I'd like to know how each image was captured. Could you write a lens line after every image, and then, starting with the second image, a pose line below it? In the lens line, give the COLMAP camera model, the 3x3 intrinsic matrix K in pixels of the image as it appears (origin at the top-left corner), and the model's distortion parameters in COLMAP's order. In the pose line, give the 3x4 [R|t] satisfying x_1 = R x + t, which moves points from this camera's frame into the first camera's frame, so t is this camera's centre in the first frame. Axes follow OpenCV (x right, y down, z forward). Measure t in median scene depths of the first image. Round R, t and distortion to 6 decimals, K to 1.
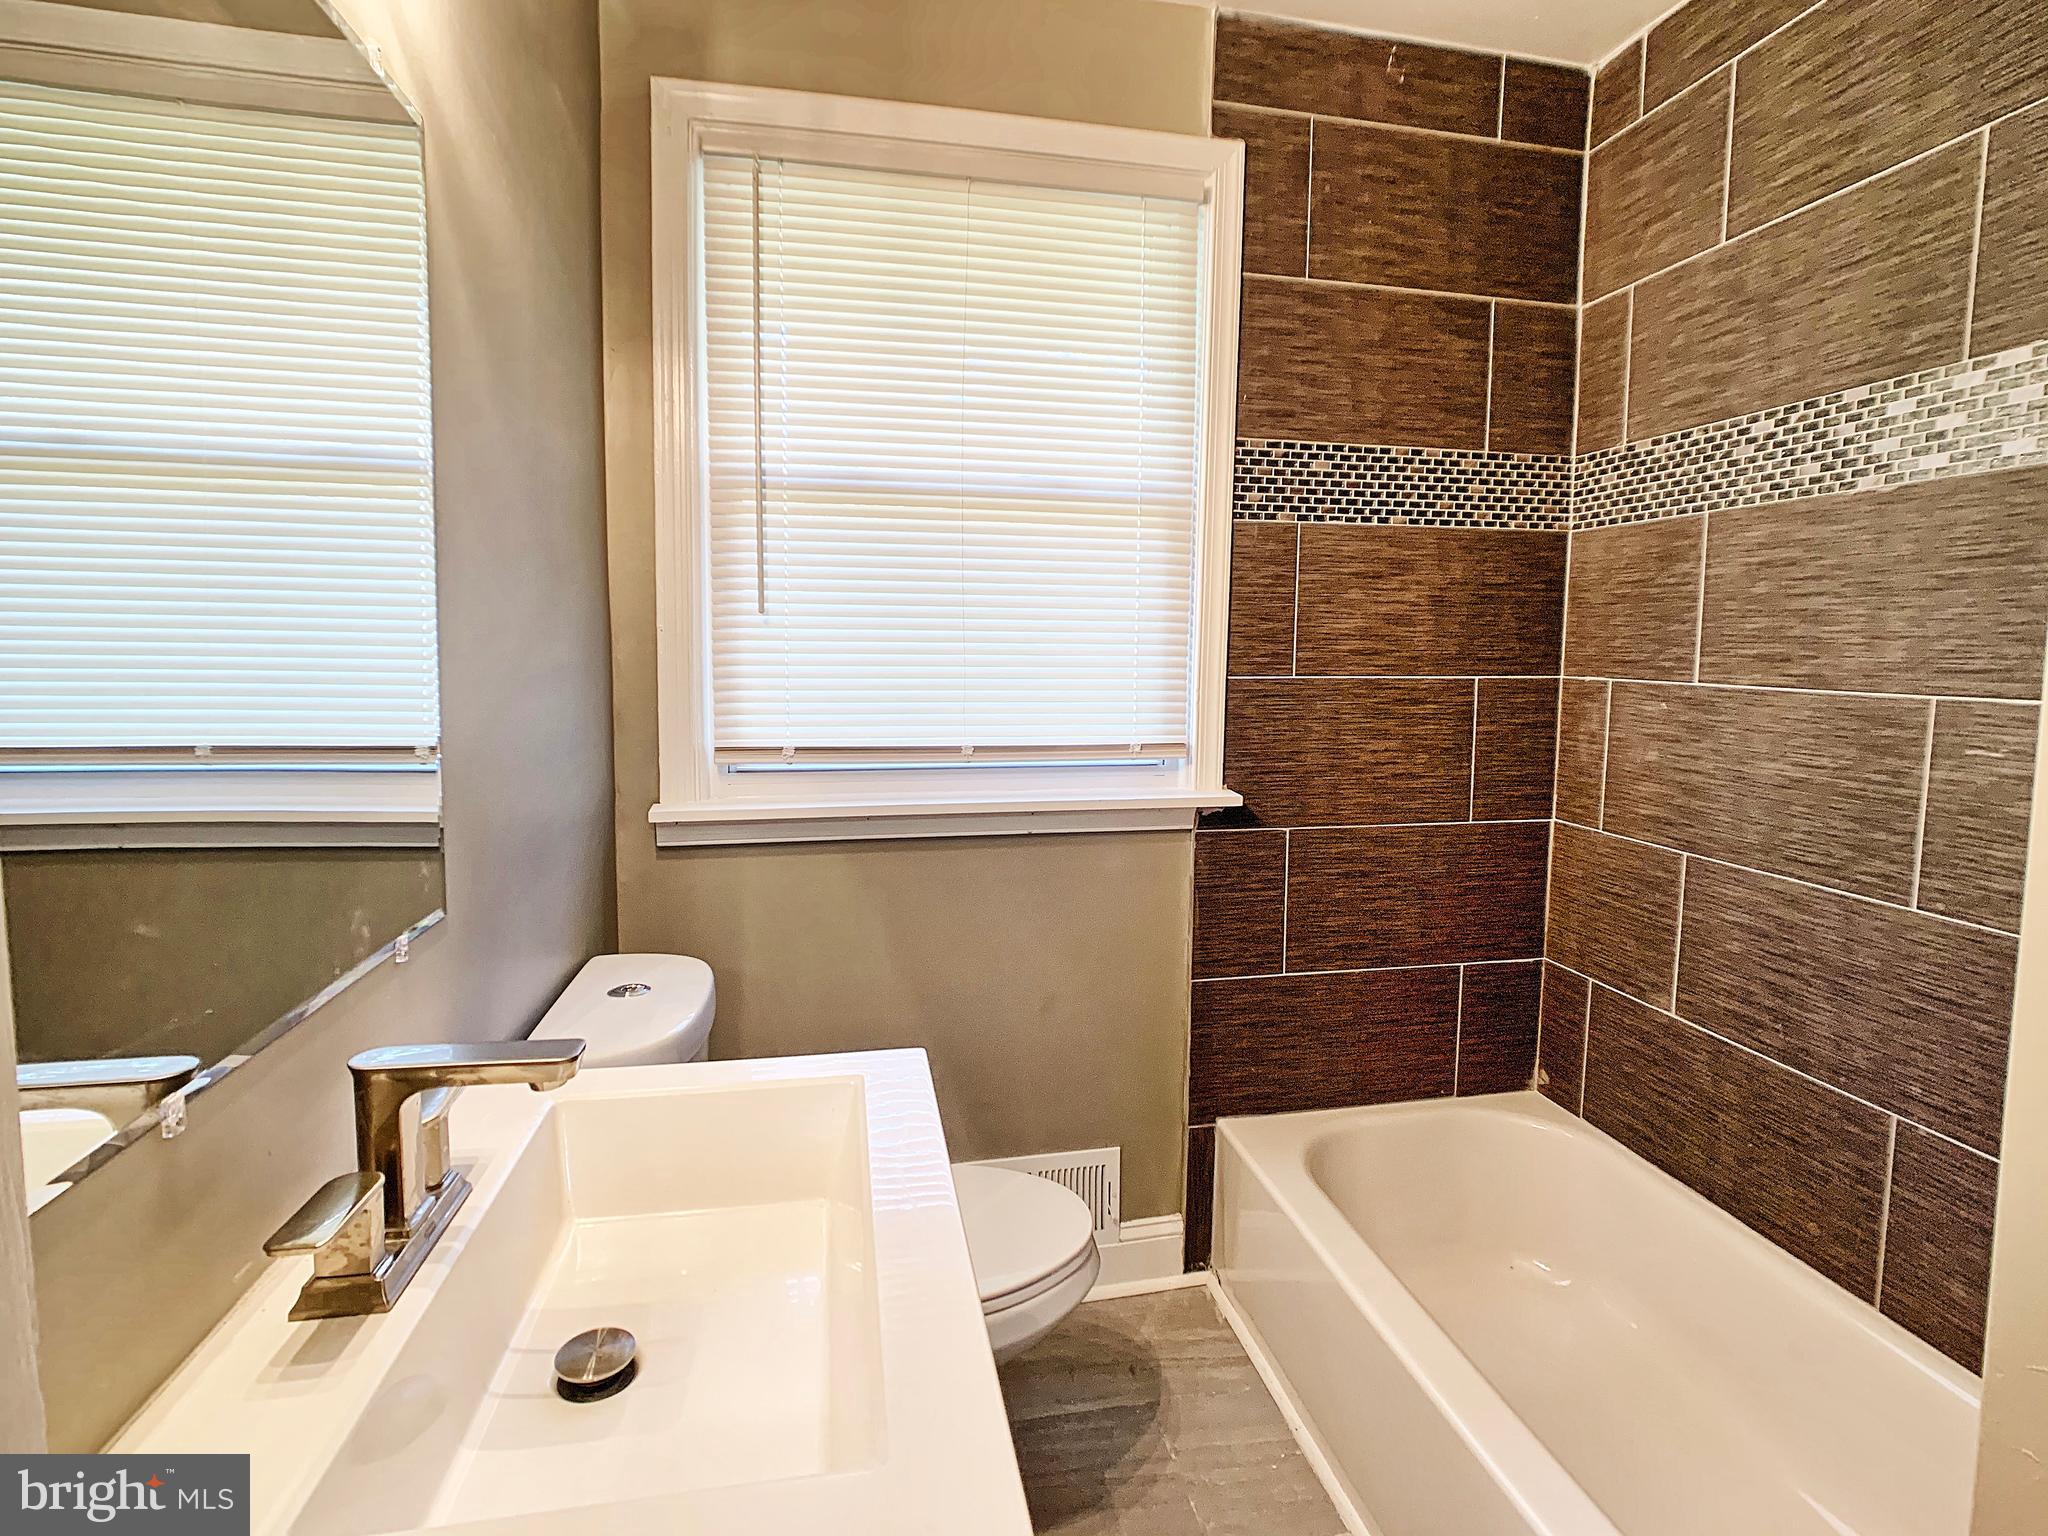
lens RADIAL K [[1007.2, 0, 1022.9], [0, 1007.2, 756.9], [0, 0, 1]] dist [-0.032690, 0.015133]
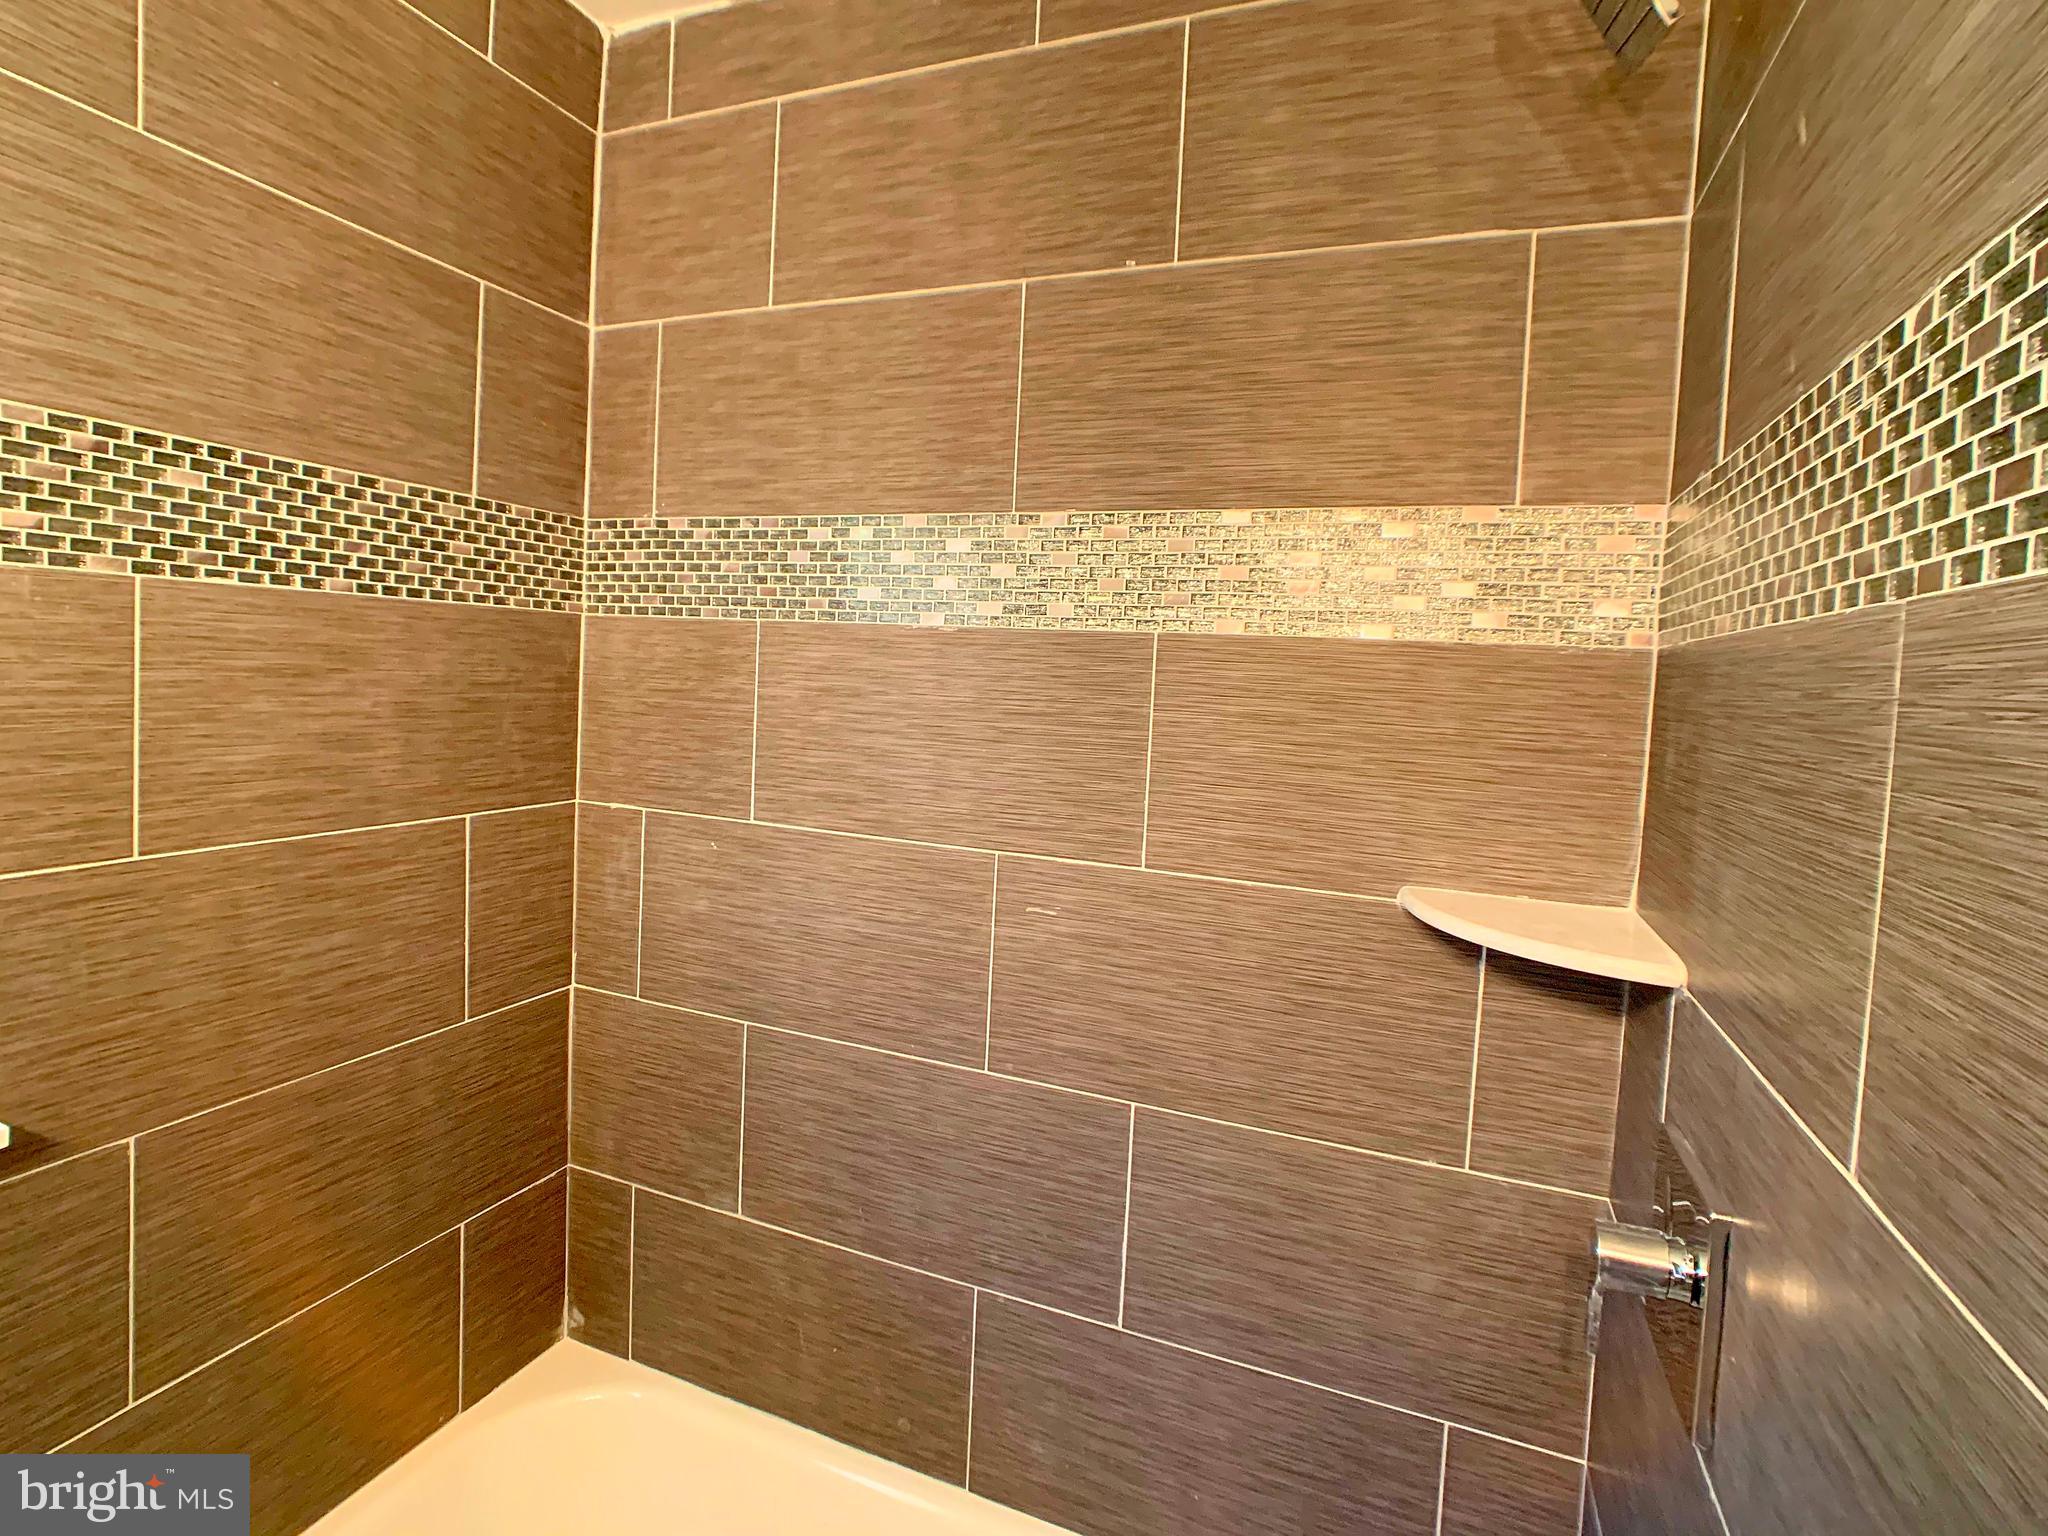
lens RADIAL K [[1007.2, 0, 1010.6], [0, 1007.2, 701.6], [0, 0, 1]] dist [-0.032690, 0.015133]
pose [[0.540026, -0.015856, 0.841499, 0.084402], [0.051738, 0.998557, -0.014388, -0.142316], [-0.840057, 0.051307, 0.540067, 0.340733]]
